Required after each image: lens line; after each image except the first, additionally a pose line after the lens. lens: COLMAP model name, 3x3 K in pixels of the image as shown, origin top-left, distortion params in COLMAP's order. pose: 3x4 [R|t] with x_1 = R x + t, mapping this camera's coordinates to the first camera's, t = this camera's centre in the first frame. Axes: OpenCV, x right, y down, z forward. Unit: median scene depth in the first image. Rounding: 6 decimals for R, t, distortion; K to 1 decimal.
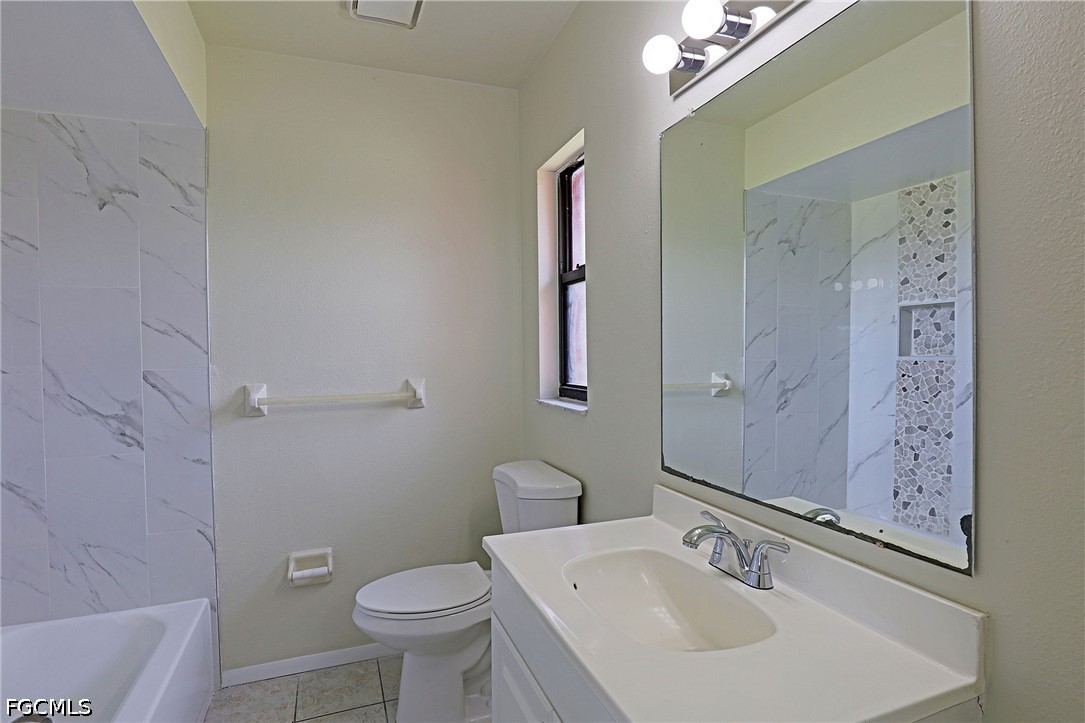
lens RADIAL K [[539.2, 0, 545.3], [0, 539.2, 355.4], [0, 0, 1]] dist [-0.001934, -0.000149]
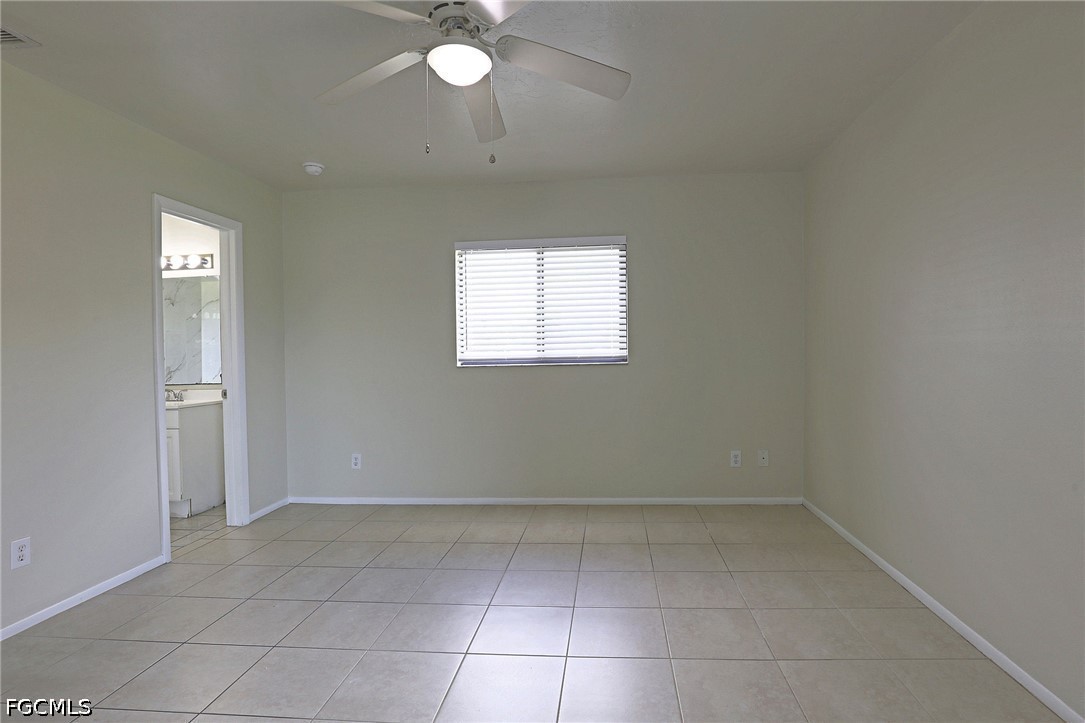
lens RADIAL K [[526.3, 0, 536.3], [0, 526.3, 350.8], [0, 0, 1]] dist [-0.041228, 0.005481]
pose [[0.470899, -0.008483, 0.882146, -0.616639], [0.032770, 0.999432, -0.007882, 0.046951], [-0.881578, 0.032619, 0.470909, -1.128457]]
